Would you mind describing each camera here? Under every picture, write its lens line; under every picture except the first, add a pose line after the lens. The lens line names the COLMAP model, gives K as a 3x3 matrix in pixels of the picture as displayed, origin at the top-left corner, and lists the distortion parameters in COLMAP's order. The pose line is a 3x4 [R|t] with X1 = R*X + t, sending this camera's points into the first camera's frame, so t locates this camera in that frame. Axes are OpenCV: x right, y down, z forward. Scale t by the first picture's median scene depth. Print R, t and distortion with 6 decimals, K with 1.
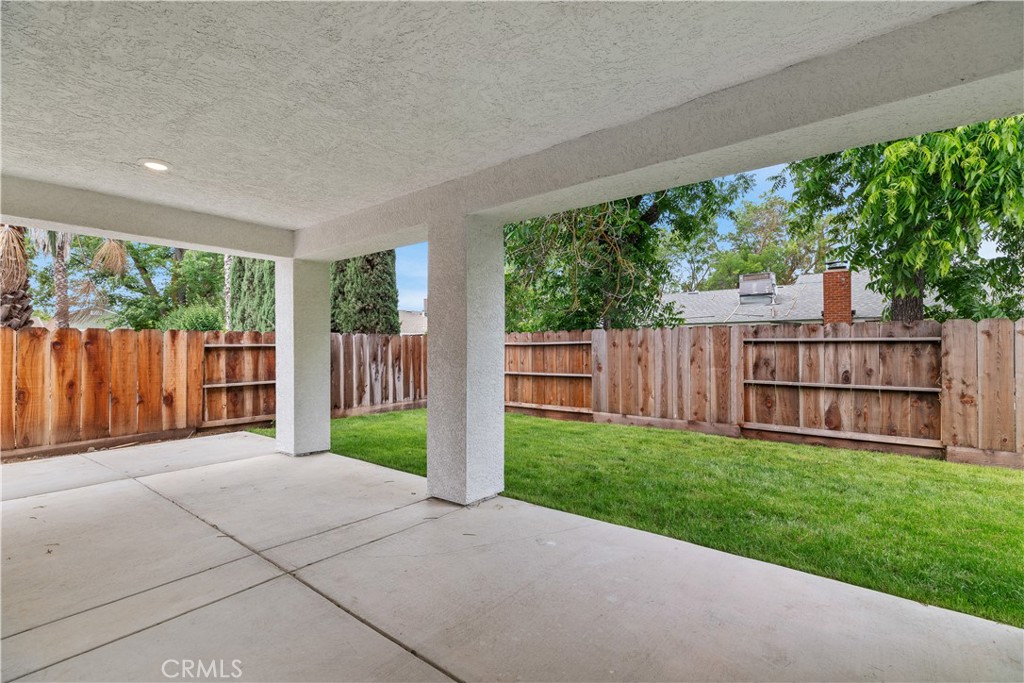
lens RADIAL K [[459.6, 0, 512.9], [0, 459.6, 346.4], [0, 0, 1]] dist [0.006216, -0.000755]
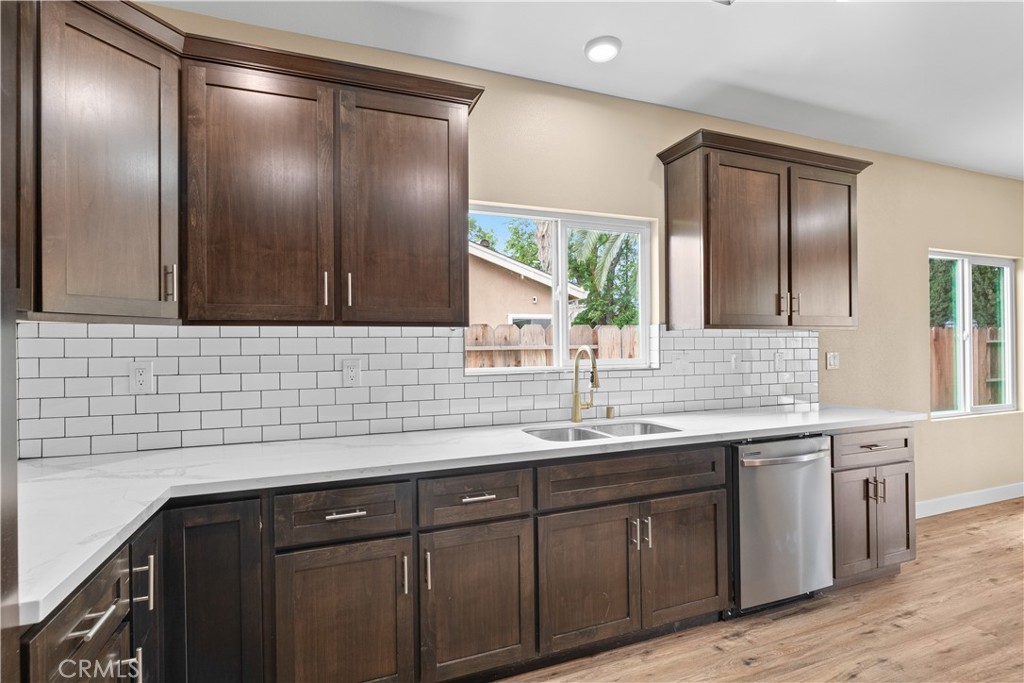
lens RADIAL K [[490.0, 0, 519.2], [0, 490.0, 346.0], [0, 0, 1]] dist [-0.001584, 0.000936]
pose [[0.862150, 0.000738, -0.506653, -1.027321], [0.003388, 0.999968, 0.007223, -0.003060], [0.506642, -0.007944, 0.862120, -0.510973]]
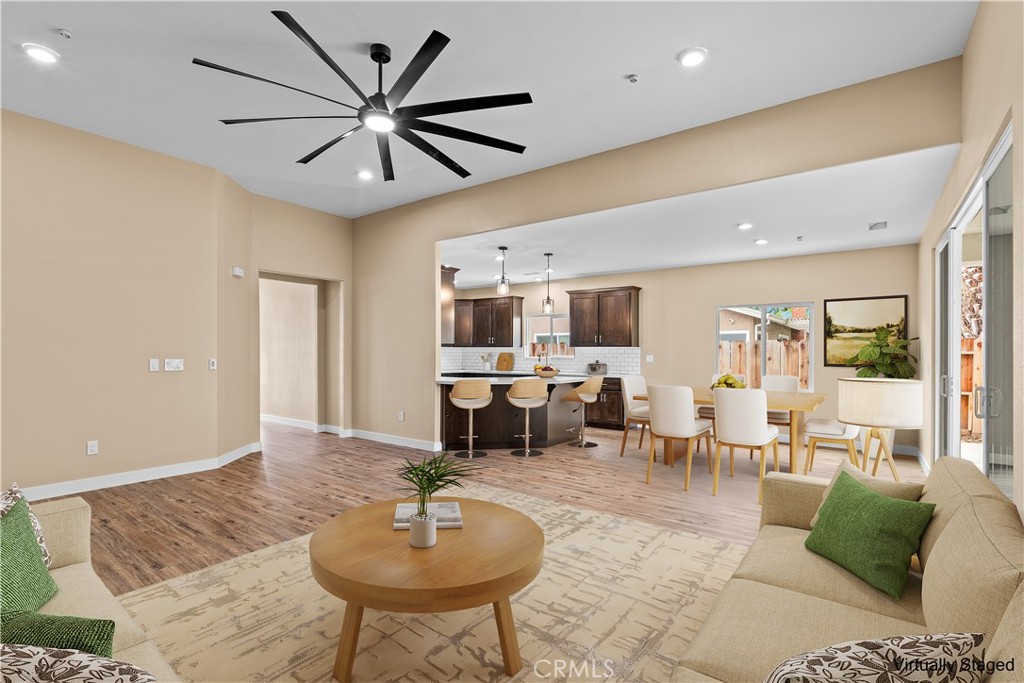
lens RADIAL K [[477.9, 0, 509.1], [0, 477.9, 354.3], [0, 0, 1]] dist [0.000369, -0.000536]
pose [[0.021214, 0.008999, -0.999734, 0.118143], [0.000535, 0.999959, 0.009012, -0.004725], [0.999775, -0.000726, 0.021208, -0.311330]]
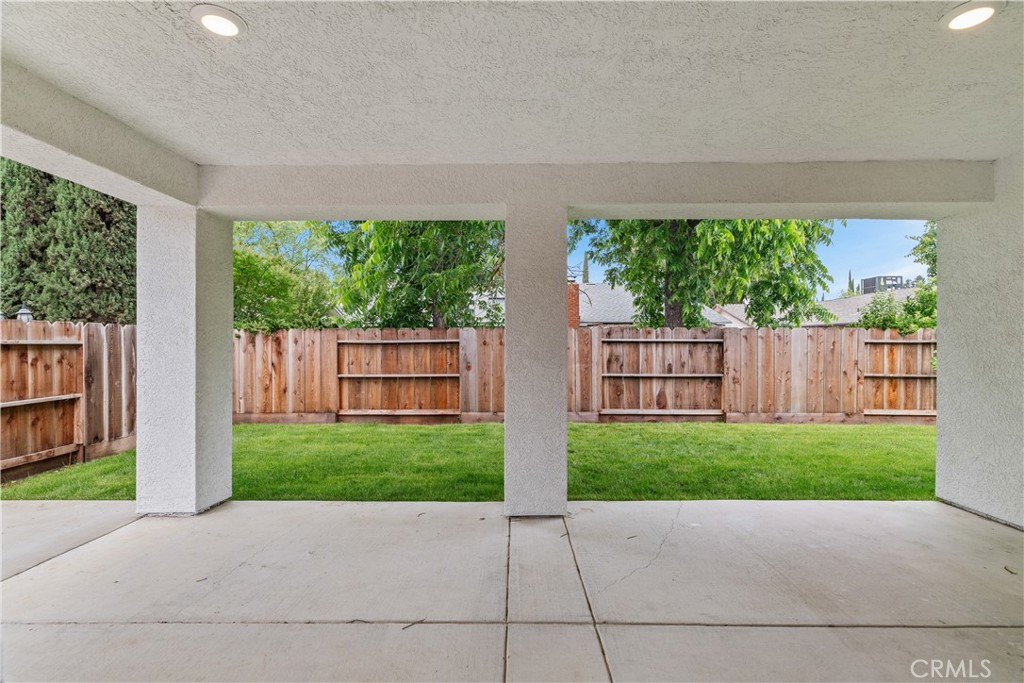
lens RADIAL K [[477.9, 0, 512.6], [0, 477.9, 344.6], [0, 0, 1]] dist [0.000369, -0.000536]
pose [[0.791507, 0.002654, 0.611154, -0.417534], [-0.002725, 0.999996, -0.000813, -0.000426], [-0.611154, -0.001022, 0.791511, 0.156807]]
